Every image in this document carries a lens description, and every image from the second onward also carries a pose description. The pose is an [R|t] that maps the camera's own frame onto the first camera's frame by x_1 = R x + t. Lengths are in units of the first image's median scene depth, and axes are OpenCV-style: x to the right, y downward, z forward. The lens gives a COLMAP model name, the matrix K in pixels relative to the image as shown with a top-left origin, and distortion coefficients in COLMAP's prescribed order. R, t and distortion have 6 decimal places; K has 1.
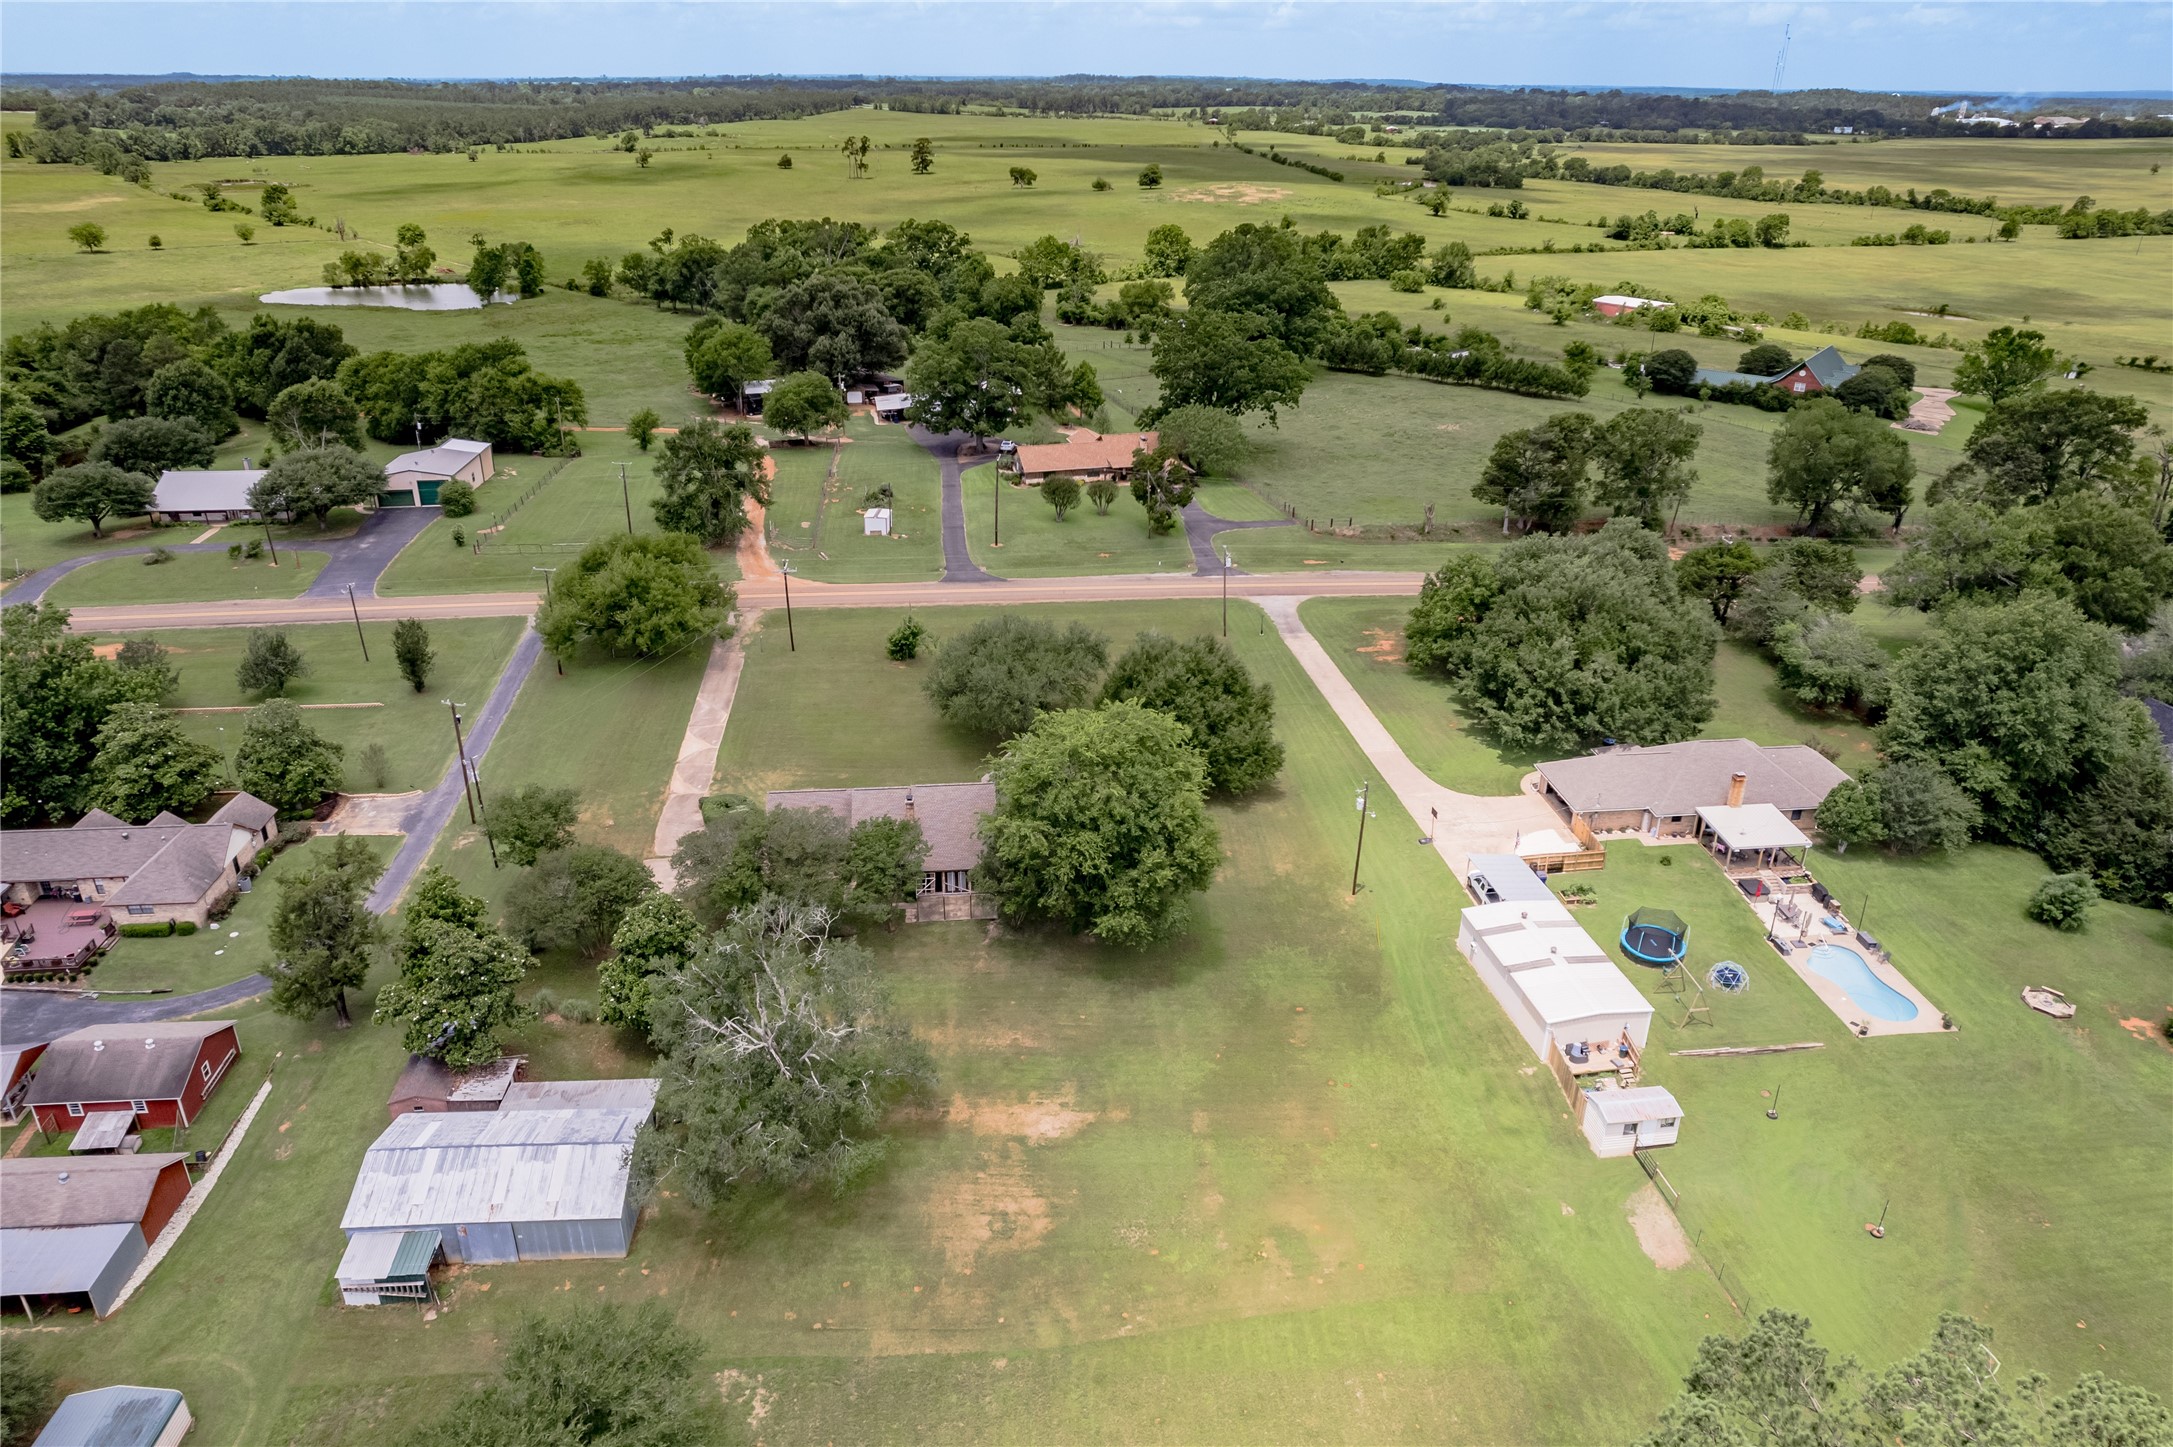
lens RADIAL K [[1435.8, 0, 1102.4], [0, 1435.8, 729.3], [0, 0, 1]] dist [-0.074673, 0.062795]
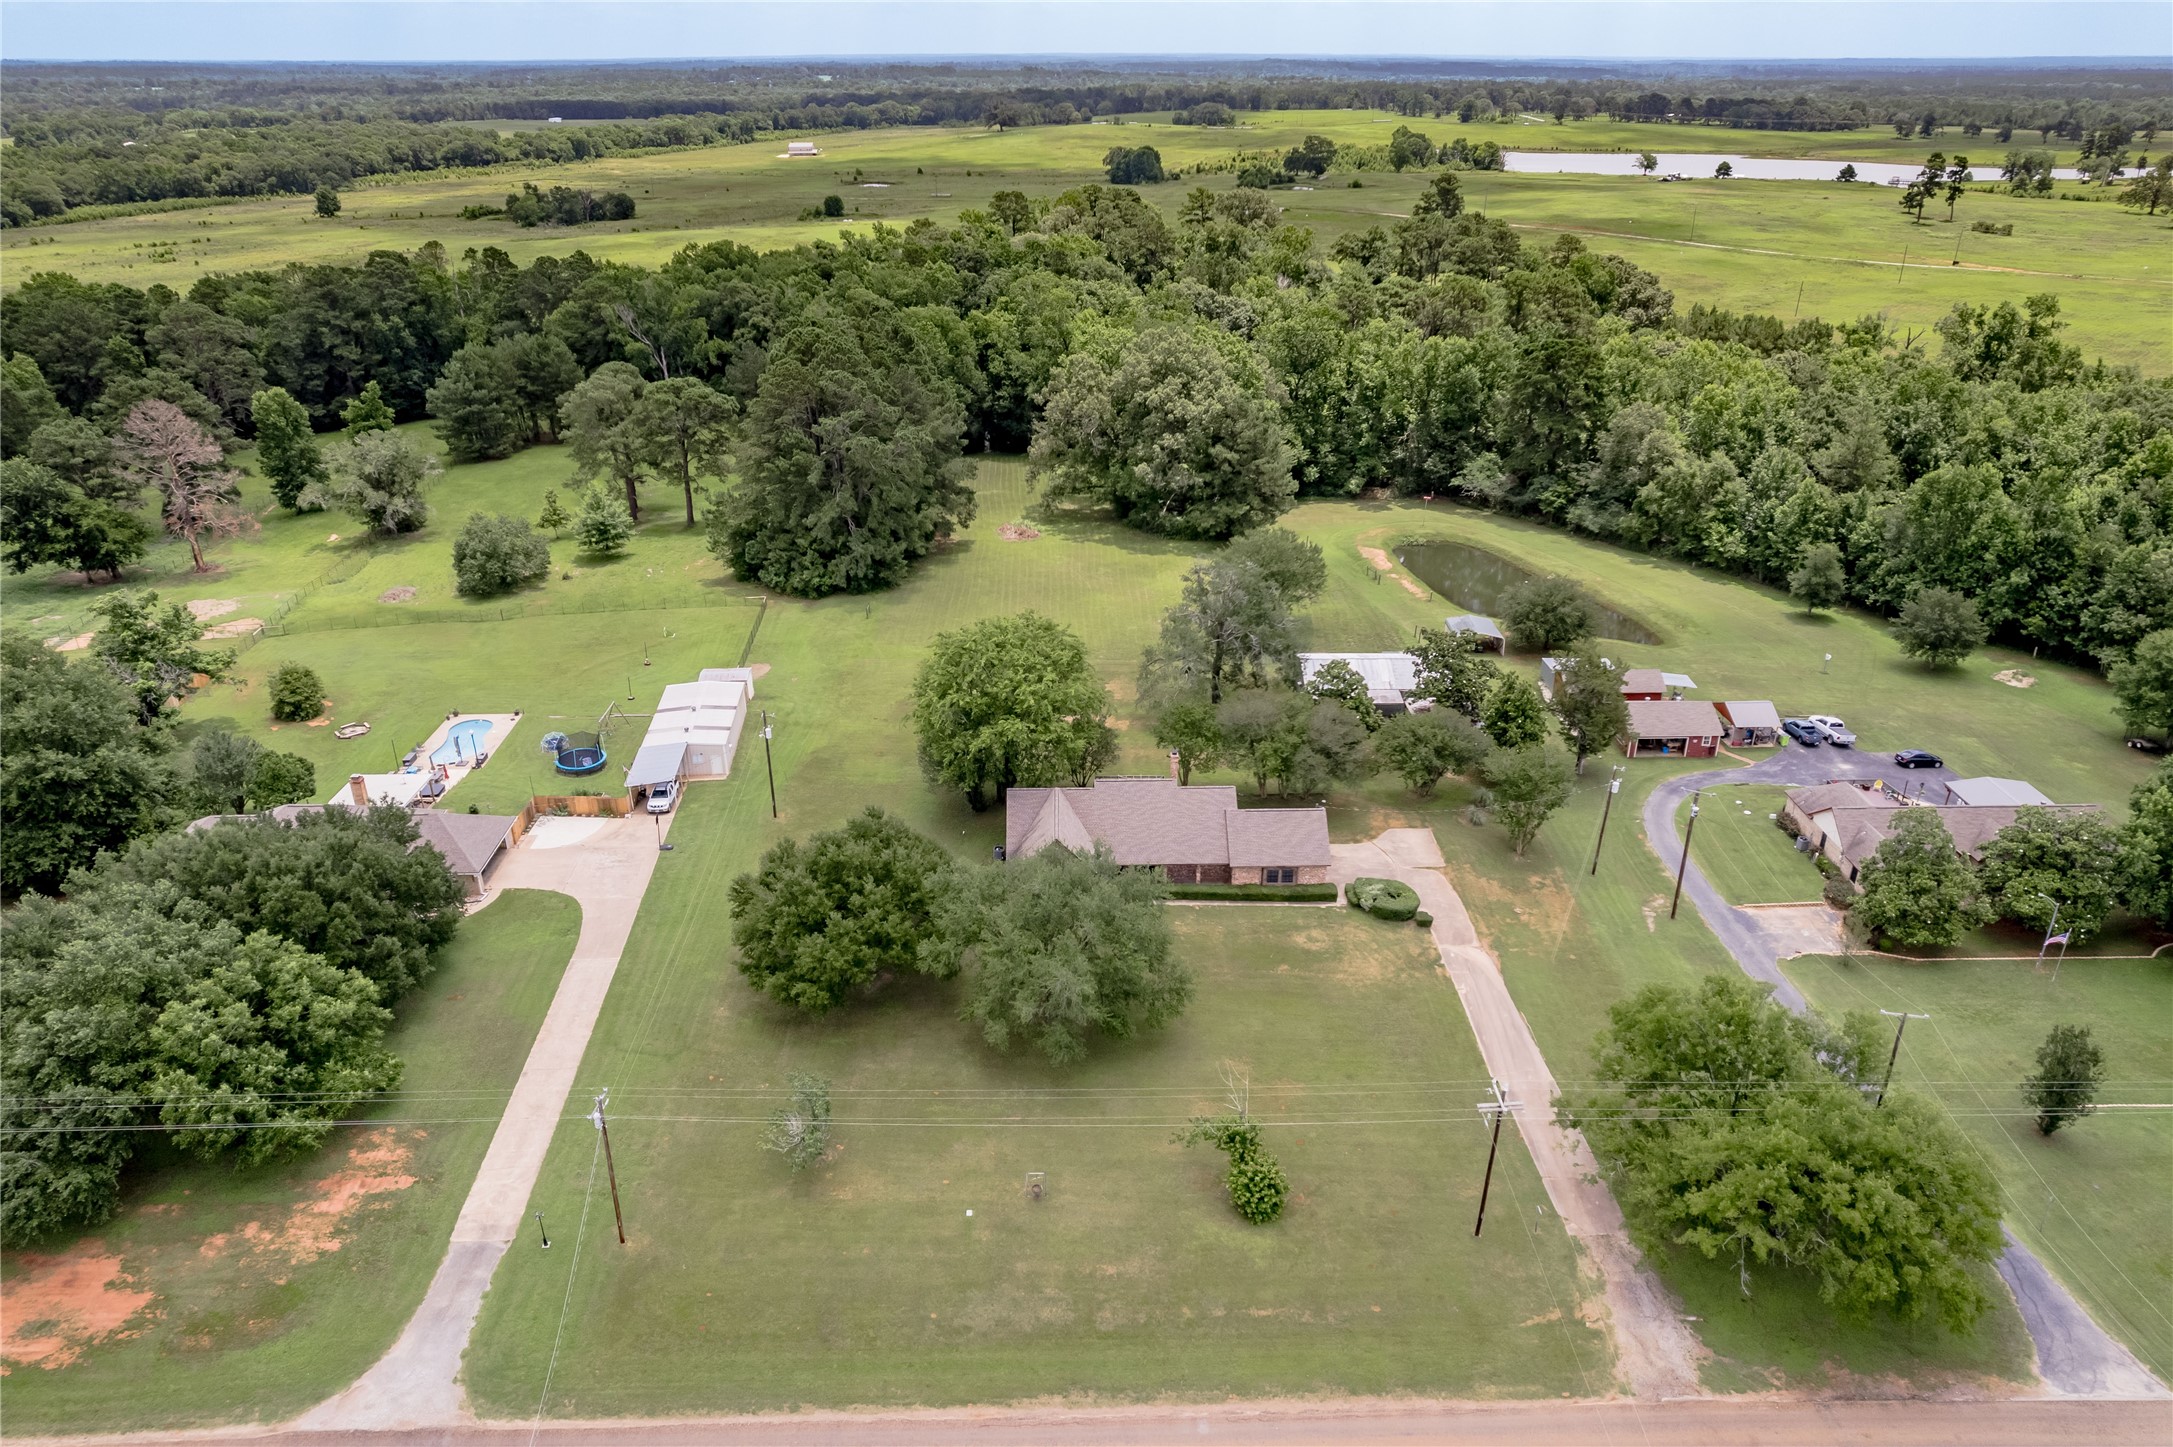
lens RADIAL K [[1436.1, 0, 1101.0], [0, 1436.1, 711.3], [0, 0, 1]] dist [-0.084803, 0.081427]
pose [[-0.996917, -0.038731, 0.068240, -0.085273], [0.027321, 0.643921, 0.764604, -0.452680], [-0.073555, 0.764111, -0.640878, 0.947060]]
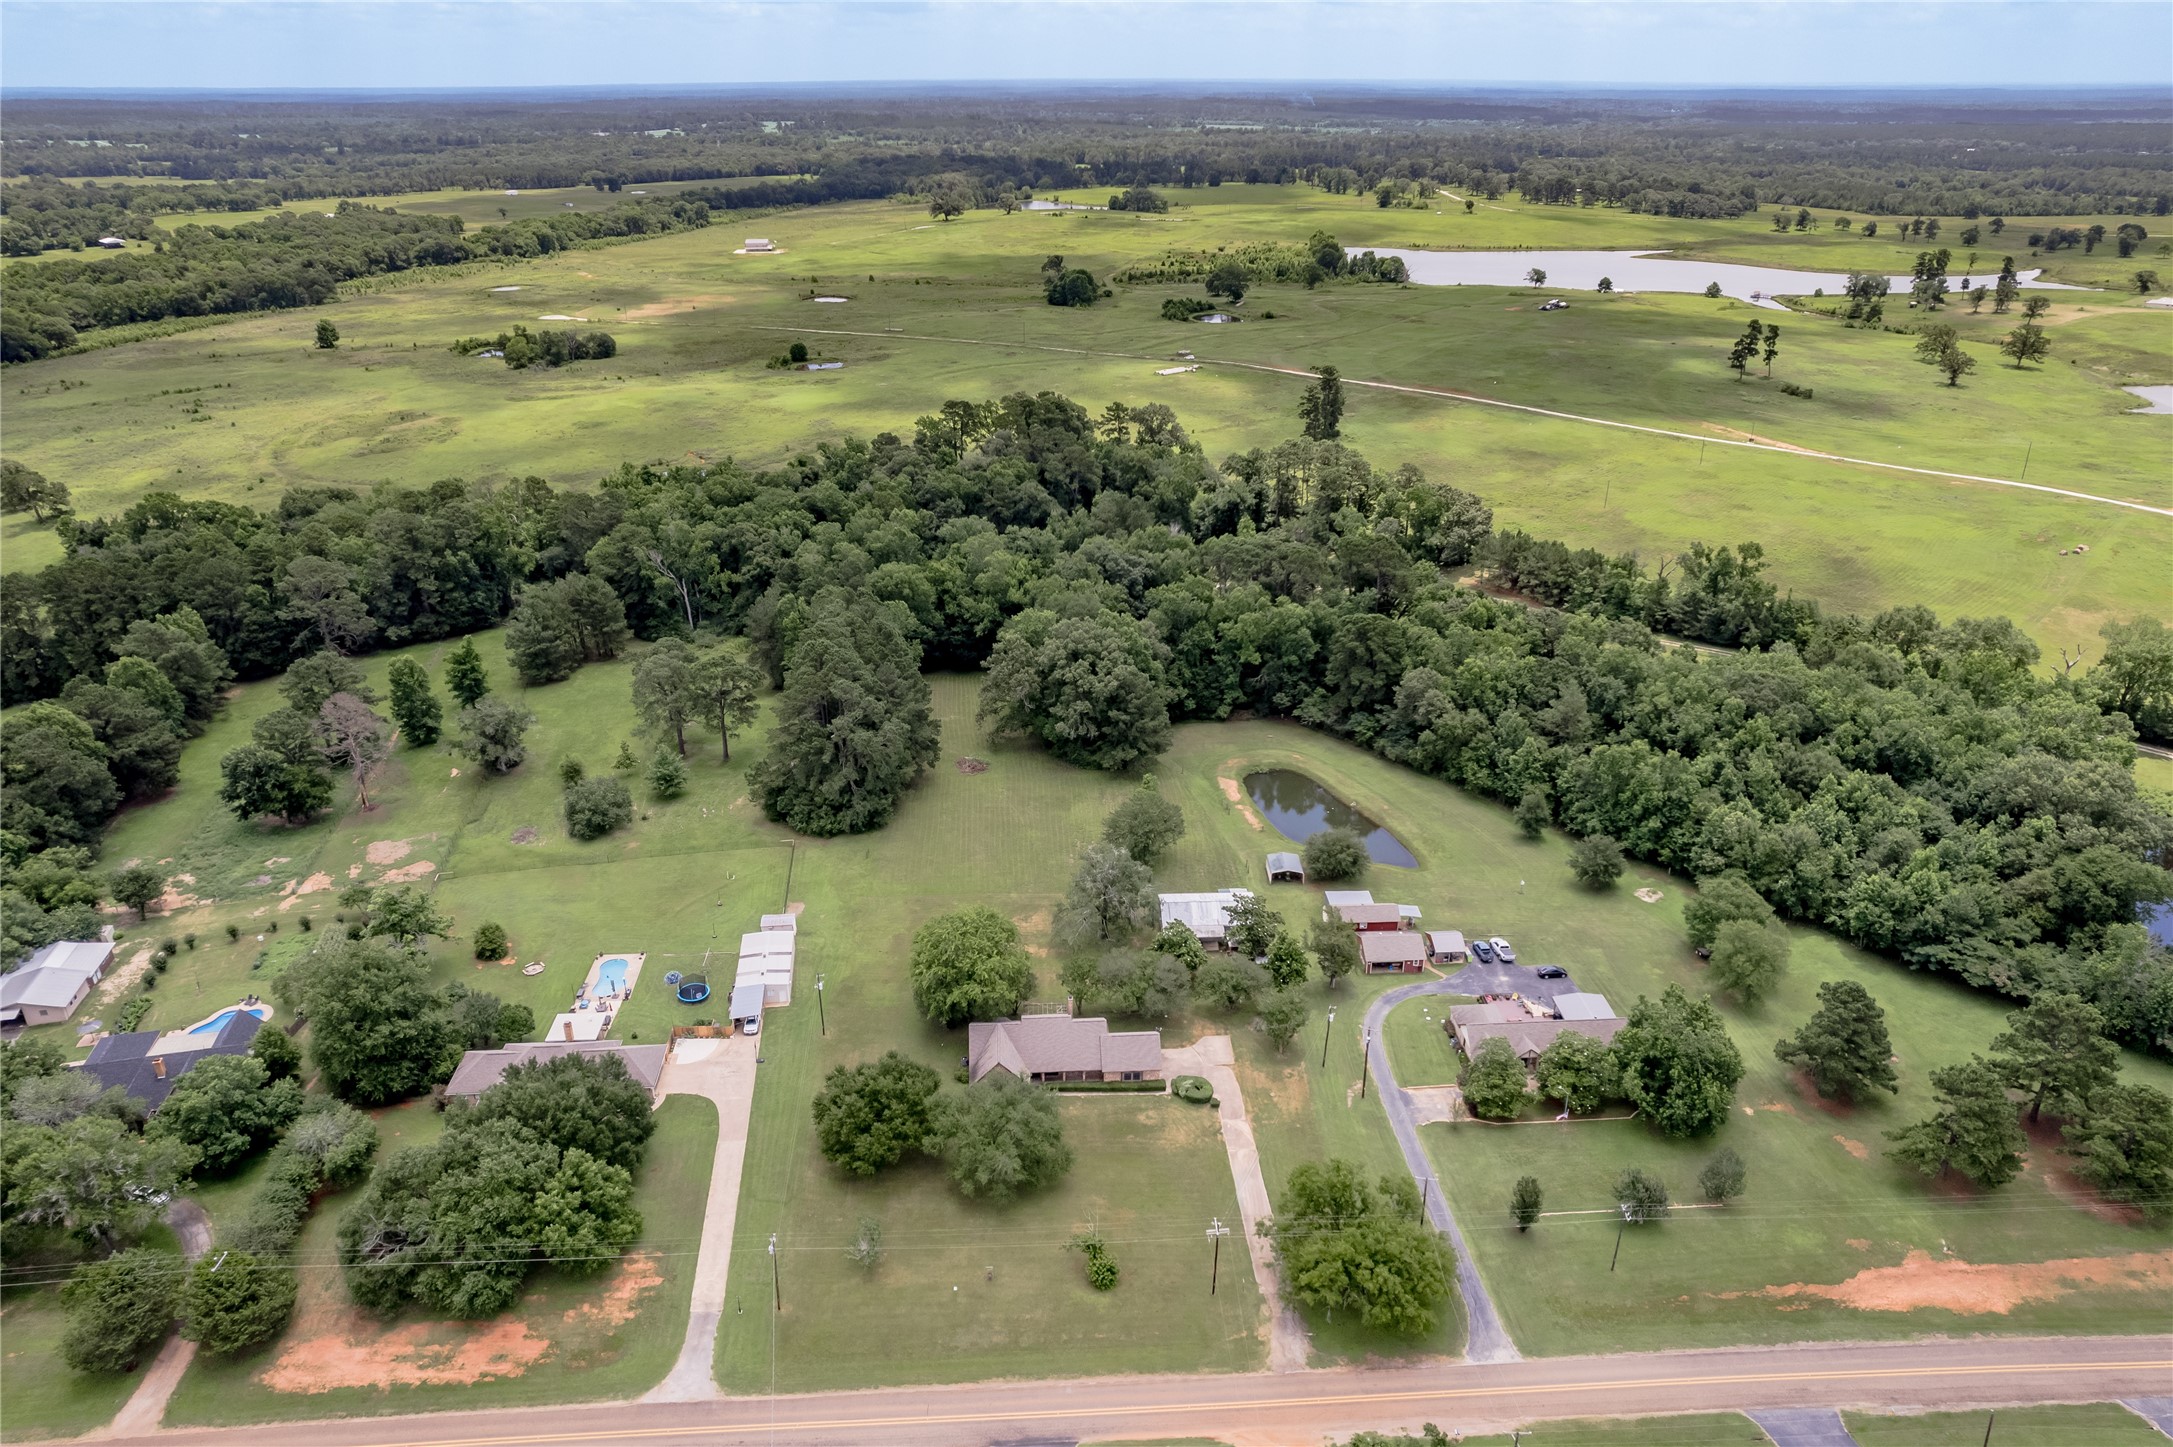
lens RADIAL K [[1435.8, 0, 1102.4], [0, 1435.8, 729.3], [0, 0, 1]] dist [-0.074673, 0.062795]
pose [[-0.999154, -0.024034, 0.033367, -0.126988], [0.009990, 0.645240, 0.763915, -0.861875], [-0.039889, 0.763602, -0.644454, 1.069792]]
